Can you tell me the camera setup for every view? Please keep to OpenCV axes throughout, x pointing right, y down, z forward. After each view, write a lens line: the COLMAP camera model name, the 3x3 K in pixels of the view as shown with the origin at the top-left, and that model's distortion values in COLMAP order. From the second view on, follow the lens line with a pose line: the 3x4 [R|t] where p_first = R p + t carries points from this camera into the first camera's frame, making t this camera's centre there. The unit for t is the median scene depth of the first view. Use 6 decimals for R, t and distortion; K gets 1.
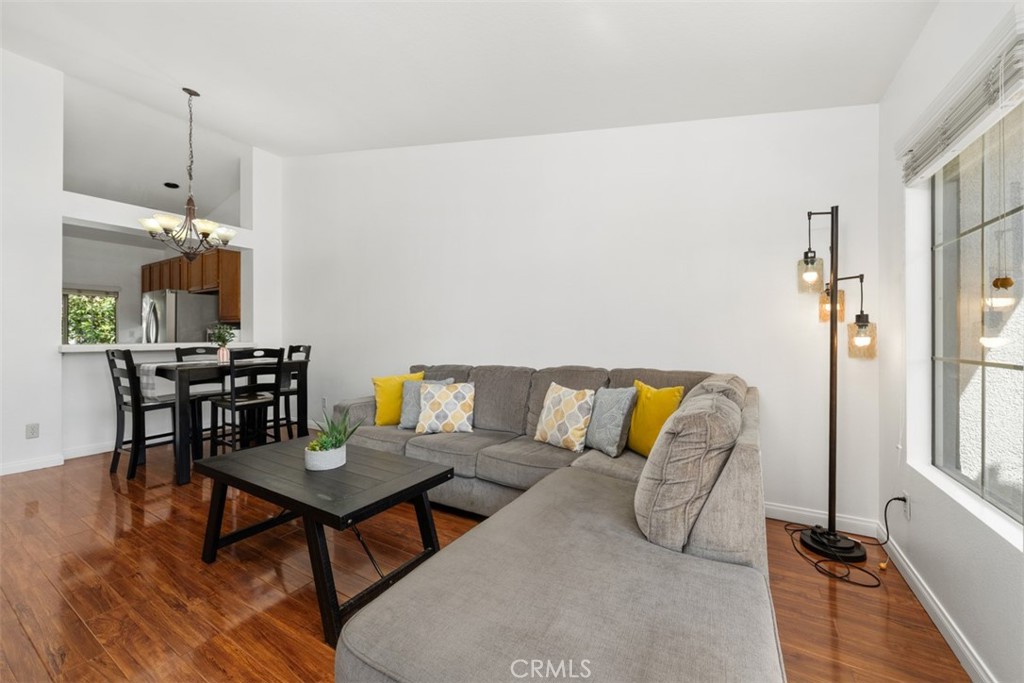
lens RADIAL K [[388.1, 0, 512.0], [0, 388.1, 341.5], [0, 0, 1]] dist [0.000479, 0.000022]
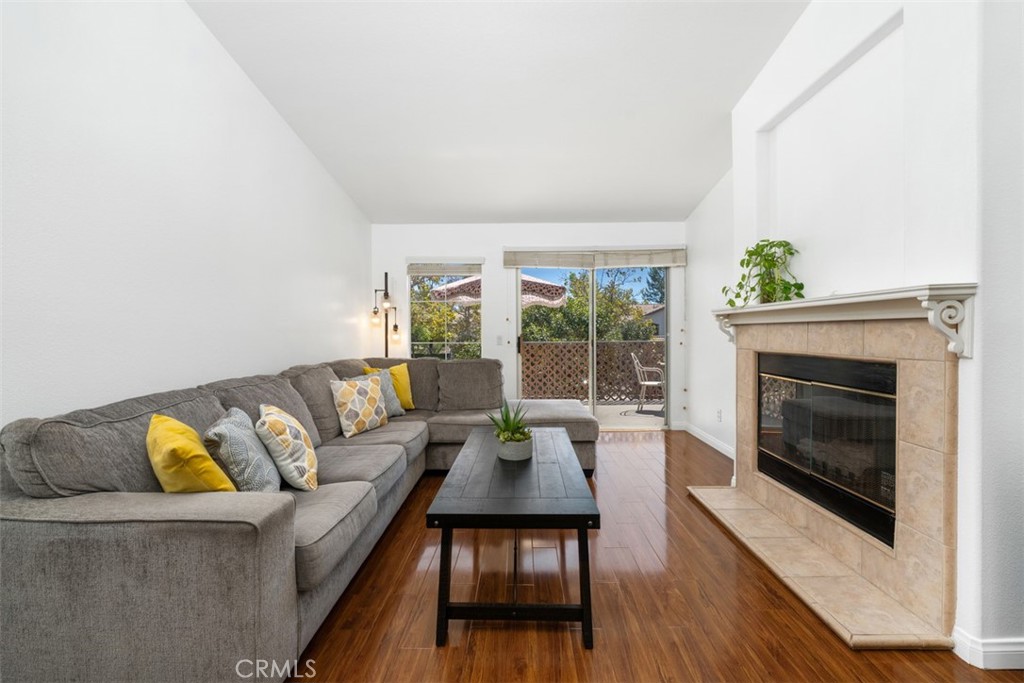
lens RADIAL K [[388.1, 0, 512.0], [0, 388.1, 341.5], [0, 0, 1]] dist [0.000479, 0.000022]
pose [[-0.490965, -0.016162, 0.871030, -1.304822], [0.007721, 0.999708, 0.022902, -0.019959], [-0.871145, 0.017970, -0.490696, 1.430464]]
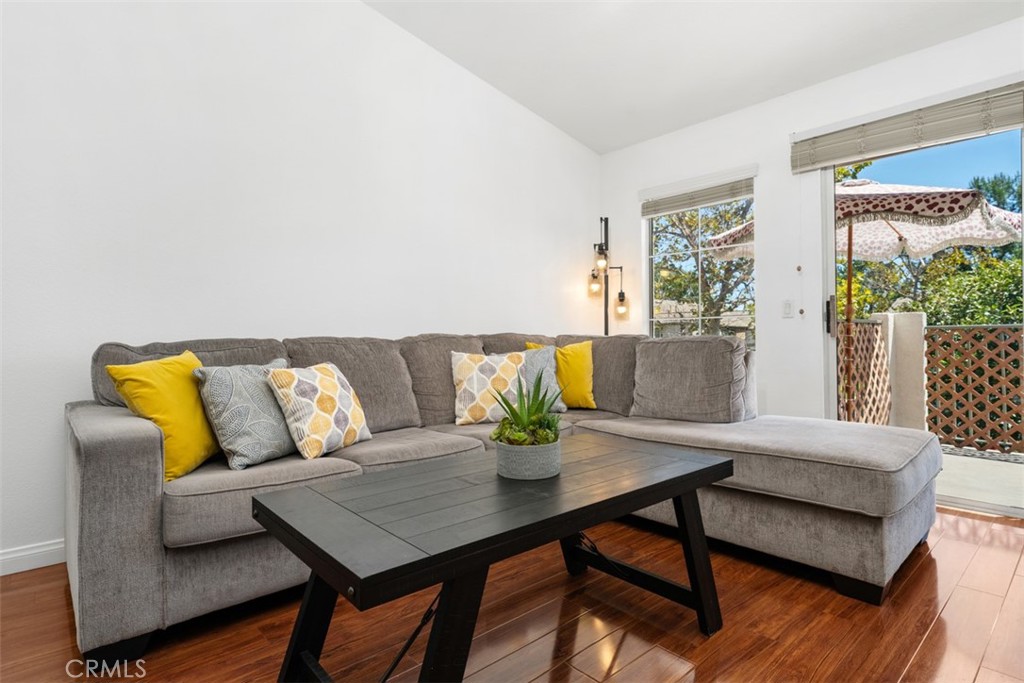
lens RADIAL K [[527.6, 0, 512.0], [0, 527.6, 341.5], [0, 0, 1]] dist [-0.001540, -0.000253]
pose [[0.303929, -0.003877, 0.952687, -1.154014], [0.007347, 0.999972, 0.001726, 0.111082], [-0.952666, 0.006475, 0.303949, 0.734695]]
